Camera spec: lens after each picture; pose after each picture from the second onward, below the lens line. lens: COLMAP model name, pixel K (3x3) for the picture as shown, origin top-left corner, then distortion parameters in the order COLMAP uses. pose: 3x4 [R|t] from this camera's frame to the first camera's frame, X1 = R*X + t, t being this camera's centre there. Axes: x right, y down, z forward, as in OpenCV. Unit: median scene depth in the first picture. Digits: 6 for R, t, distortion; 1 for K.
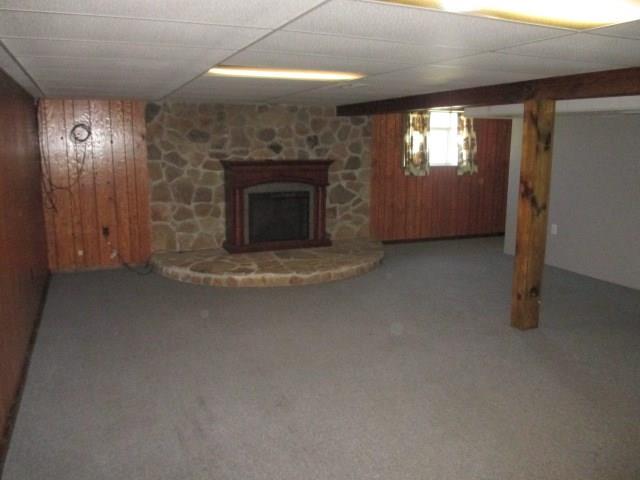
lens RADIAL K [[536.8, 0, 320.0], [0, 536.8, 240.0], [0, 0, 1]] dist [0.002786, -0.003095]
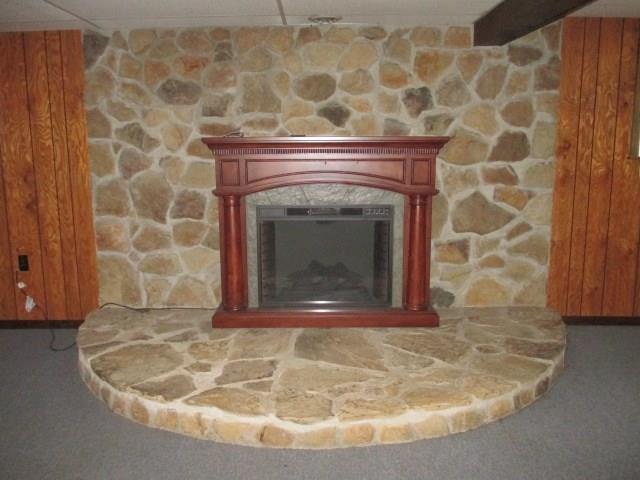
lens RADIAL K [[570.2, 0, 320.0], [0, 570.2, 240.0], [0, 0, 1]] dist [-0.045970, 0.002886]
pose [[0.914677, 0.064233, -0.399049, 0.122693], [-0.065752, 0.997787, 0.009897, -0.064076], [0.398802, 0.017186, 0.916876, 0.542894]]
